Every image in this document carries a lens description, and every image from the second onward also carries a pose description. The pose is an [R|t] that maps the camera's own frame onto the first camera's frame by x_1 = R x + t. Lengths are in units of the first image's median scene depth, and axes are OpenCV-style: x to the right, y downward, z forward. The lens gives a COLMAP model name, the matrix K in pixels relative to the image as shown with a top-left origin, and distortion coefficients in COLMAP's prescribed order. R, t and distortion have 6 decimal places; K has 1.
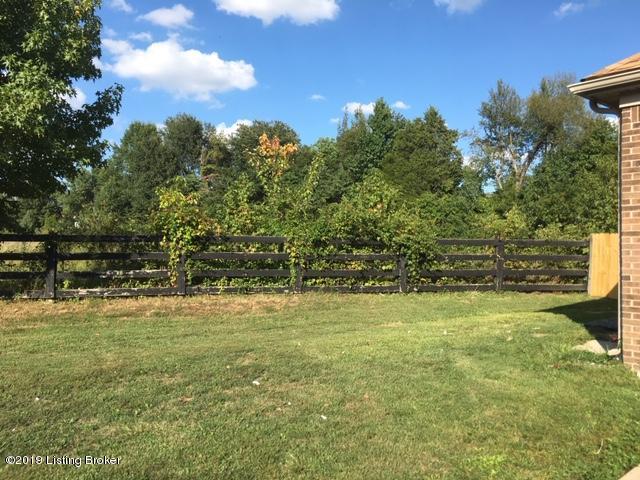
lens RADIAL K [[553.3, 0, 321.1], [0, 553.3, 241.6], [0, 0, 1]] dist [0.059650, -0.011507]
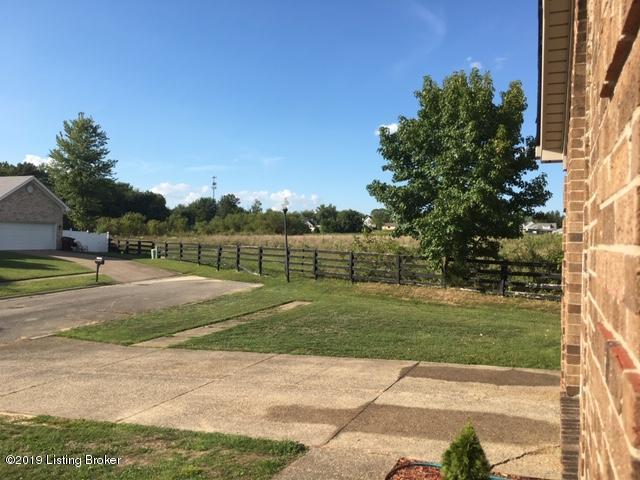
lens RADIAL K [[553.3, 0, 320.4], [0, 553.3, 239.7], [0, 0, 1]] dist [0.059650, -0.011507]
pose [[0.434858, 0.008937, -0.900455, 0.815794], [-0.010989, 0.999929, 0.004617, -0.075771], [0.900432, 0.007888, 0.434925, -0.321247]]
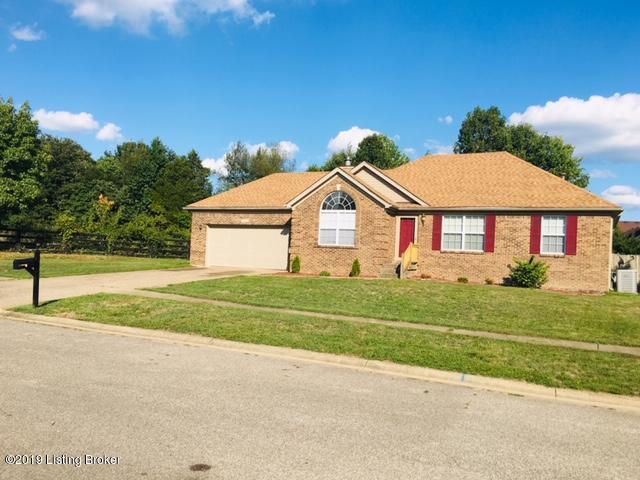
lens RADIAL K [[553.3, 0, 323.8], [0, 553.3, 240.2], [0, 0, 1]] dist [0.059650, -0.011507]
pose [[0.920917, 0.053721, 0.386039, -0.139276], [-0.048657, 0.998553, -0.022884, 0.029097], [-0.386710, 0.002290, 0.922198, -1.954924]]
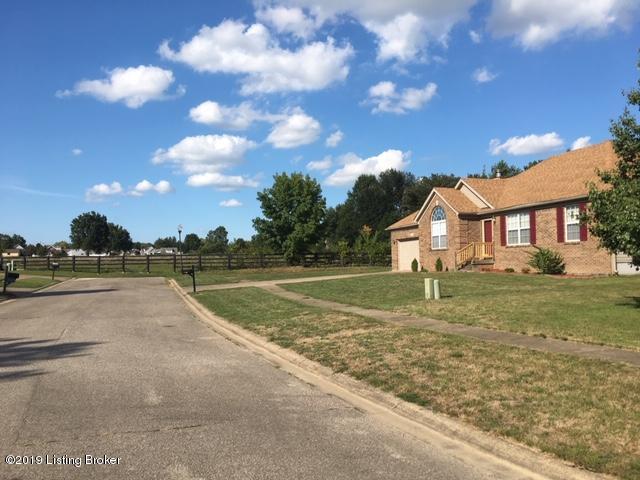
lens RADIAL K [[553.3, 0, 319.8], [0, 553.3, 241.8], [0, 0, 1]] dist [0.059650, -0.011507]
pose [[0.909141, -0.034425, -0.415063, 1.228872], [0.021873, 0.999149, -0.034960, 0.045919], [0.415914, 0.022705, 0.909121, -2.667506]]
